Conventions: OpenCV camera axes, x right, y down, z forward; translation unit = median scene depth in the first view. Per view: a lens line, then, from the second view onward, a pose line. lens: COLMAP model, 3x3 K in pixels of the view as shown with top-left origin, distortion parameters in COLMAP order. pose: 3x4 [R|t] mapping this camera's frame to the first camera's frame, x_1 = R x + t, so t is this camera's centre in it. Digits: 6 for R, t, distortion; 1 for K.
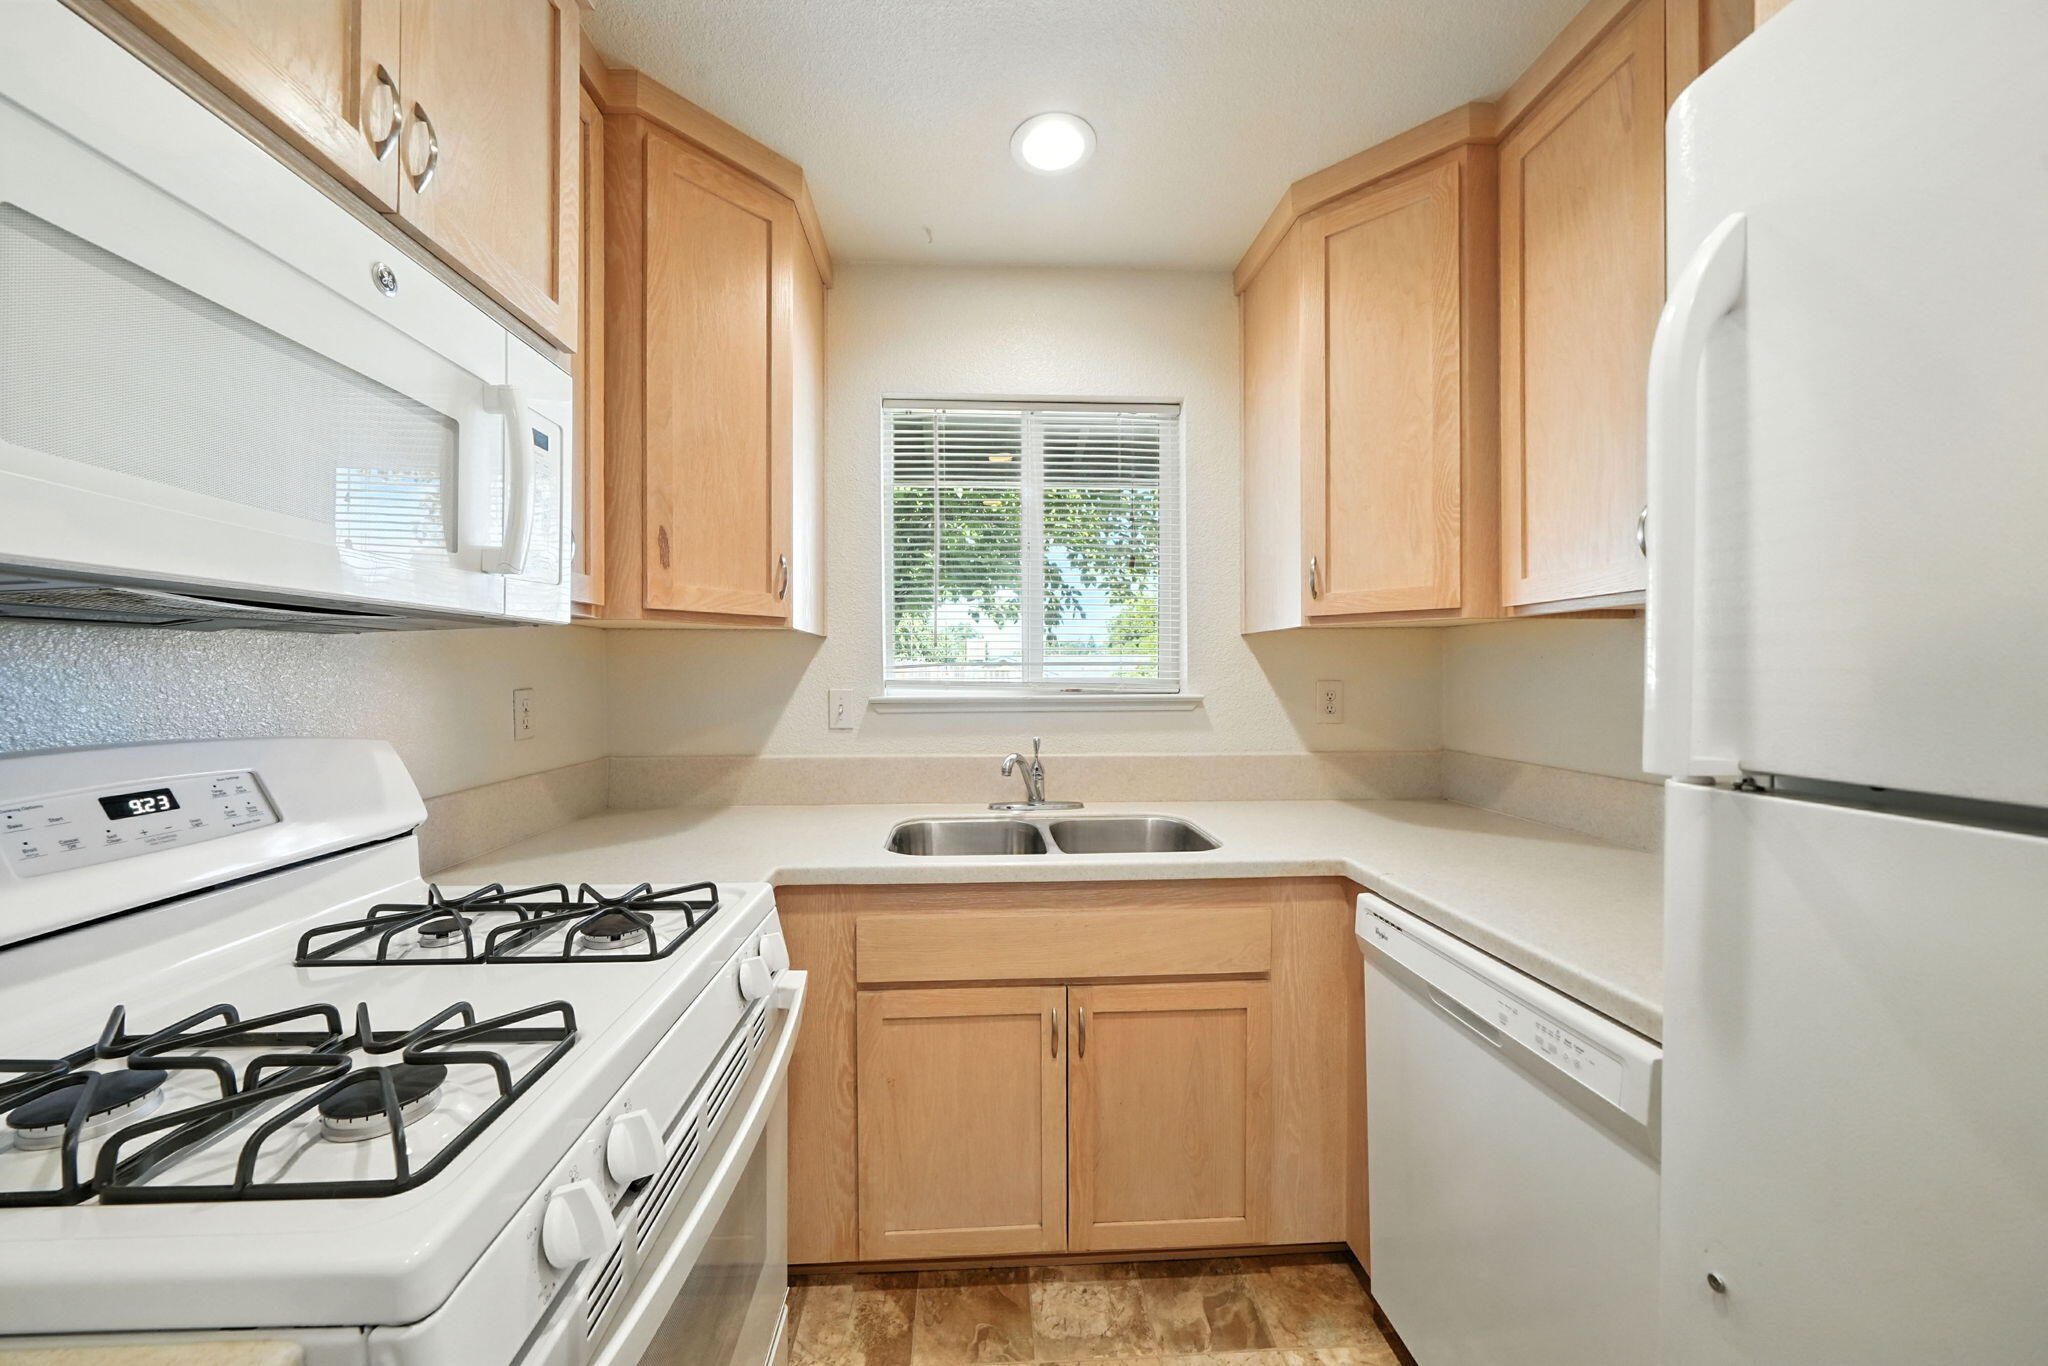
lens RADIAL K [[705.5, 0, 1005.2], [0, 705.5, 692.9], [0, 0, 1]] dist [-0.001285, 0.000017]
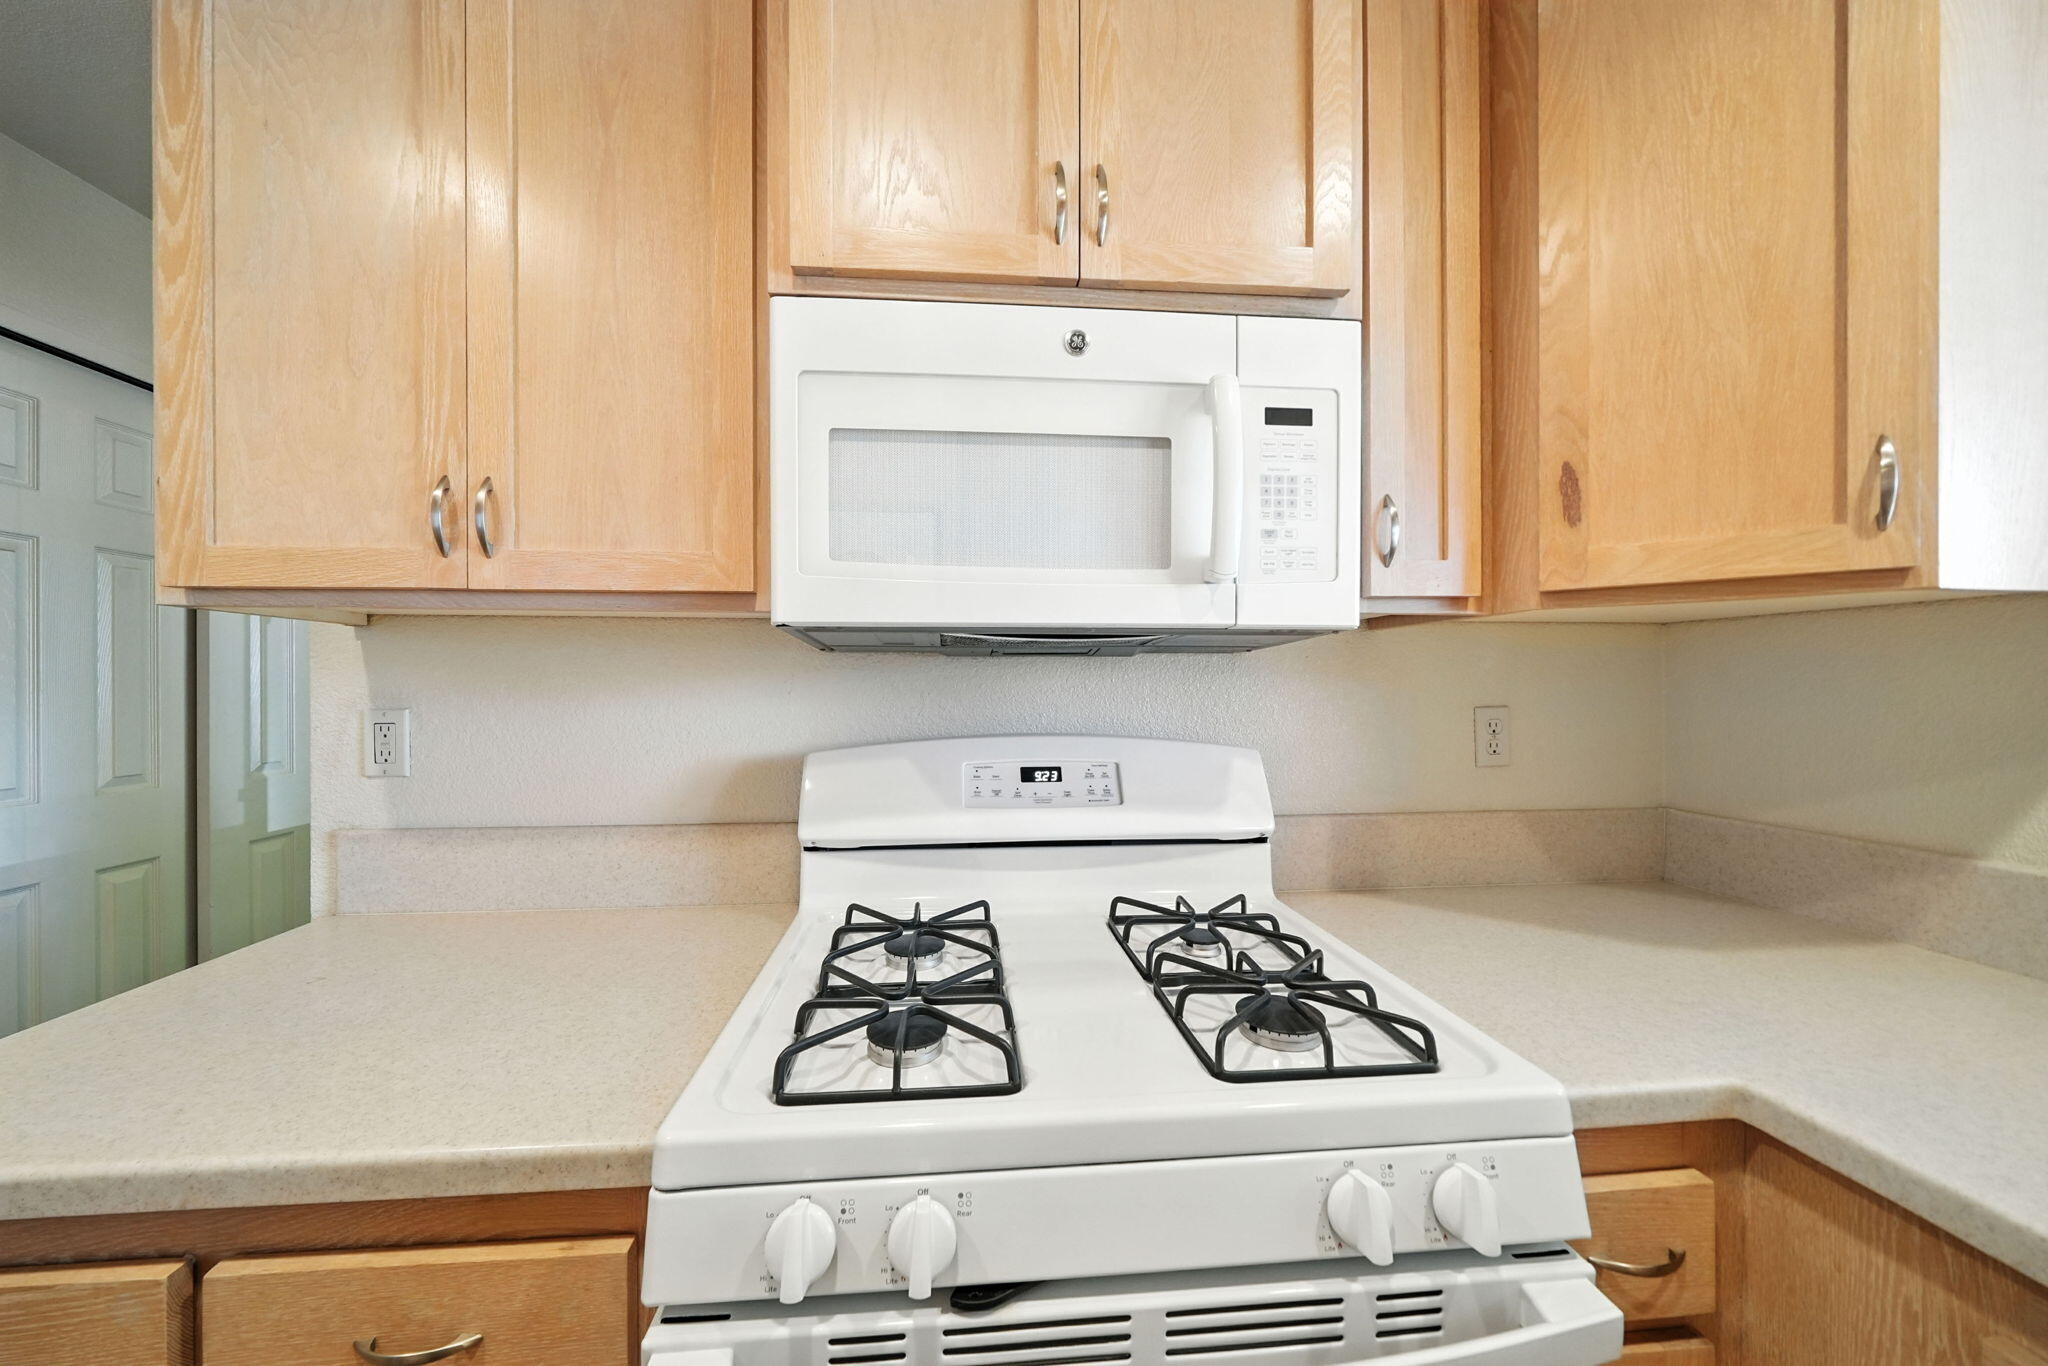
lens RADIAL K [[705.5, 0, 1005.2], [0, 705.5, 692.9], [0, 0, 1]] dist [-0.001285, 0.000017]
pose [[0.046628, 0.008196, -0.998879, 0.228108], [-0.028534, 0.999569, 0.006870, -0.020818], [0.998505, 0.028182, 0.046842, 0.736543]]
